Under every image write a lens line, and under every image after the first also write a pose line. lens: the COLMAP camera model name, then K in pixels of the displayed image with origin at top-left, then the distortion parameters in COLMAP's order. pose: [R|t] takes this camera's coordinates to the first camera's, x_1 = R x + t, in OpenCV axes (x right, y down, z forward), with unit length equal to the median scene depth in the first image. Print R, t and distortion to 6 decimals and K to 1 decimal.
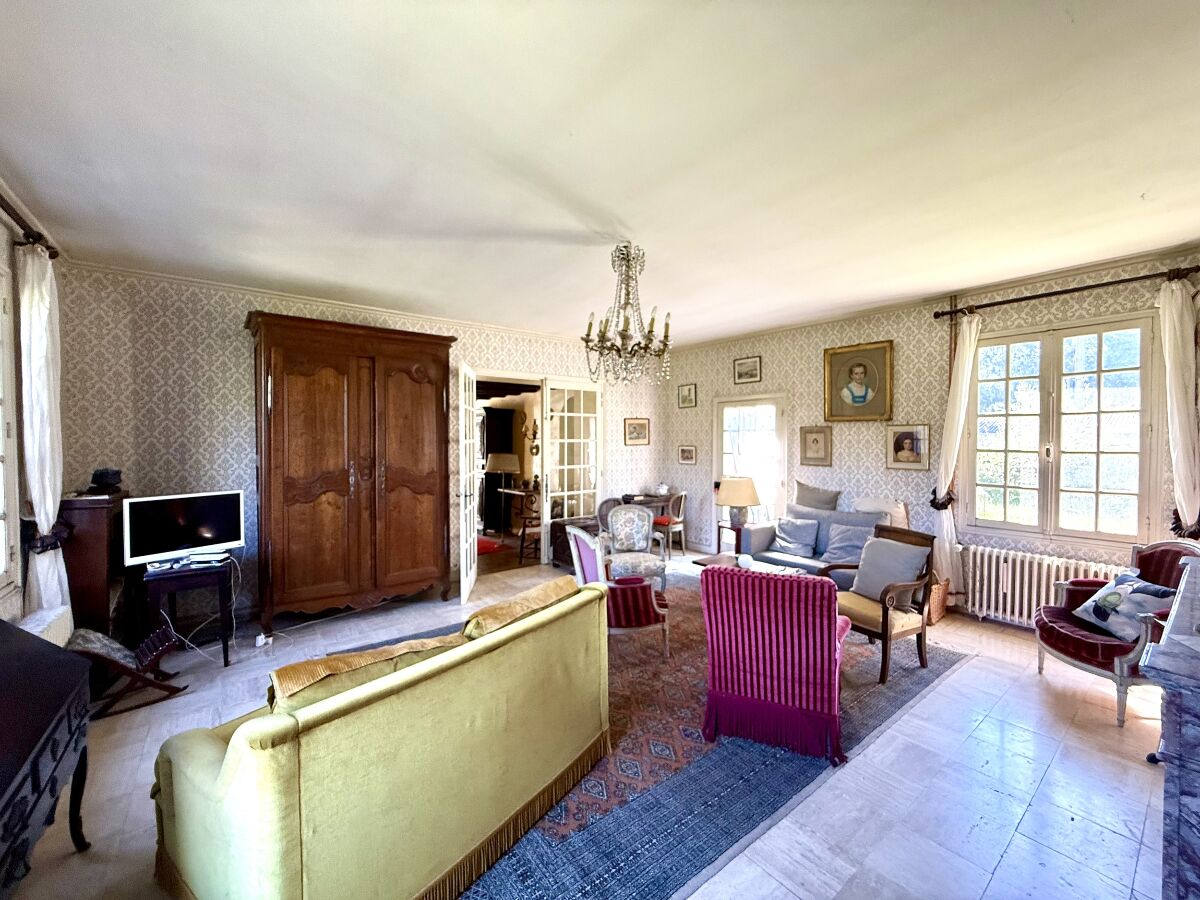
lens RADIAL K [[479.8, 0, 600.8], [0, 479.8, 447.7], [0, 0, 1]] dist [0.002496, -0.000185]
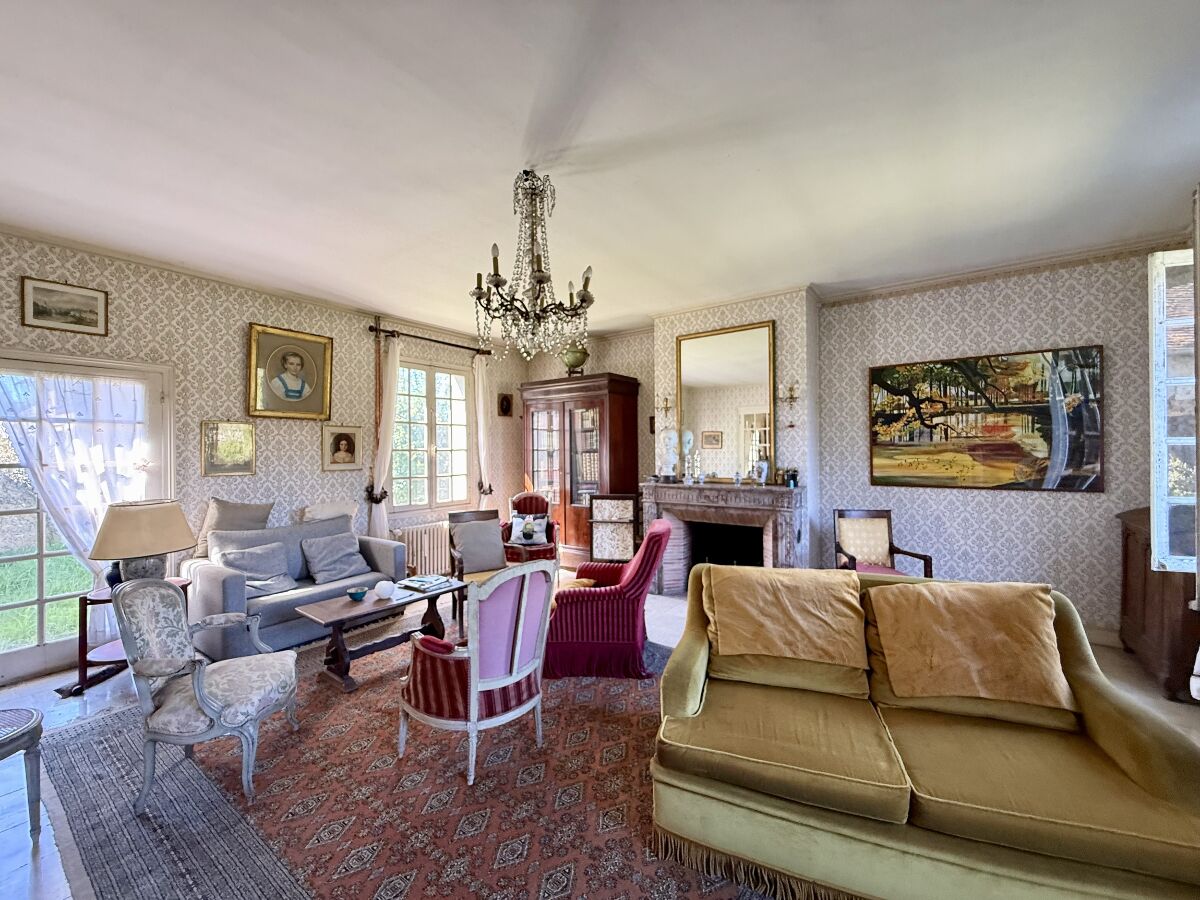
lens RADIAL K [[479.8, 0, 601.4], [0, 479.8, 448.0], [0, 0, 1]] dist [0.002496, -0.000185]
pose [[-0.274063, 0.003109, 0.961707, -0.459152], [0.020627, 0.999784, 0.002646, 0.006632], [-0.961490, 0.020562, -0.274068, 0.716896]]
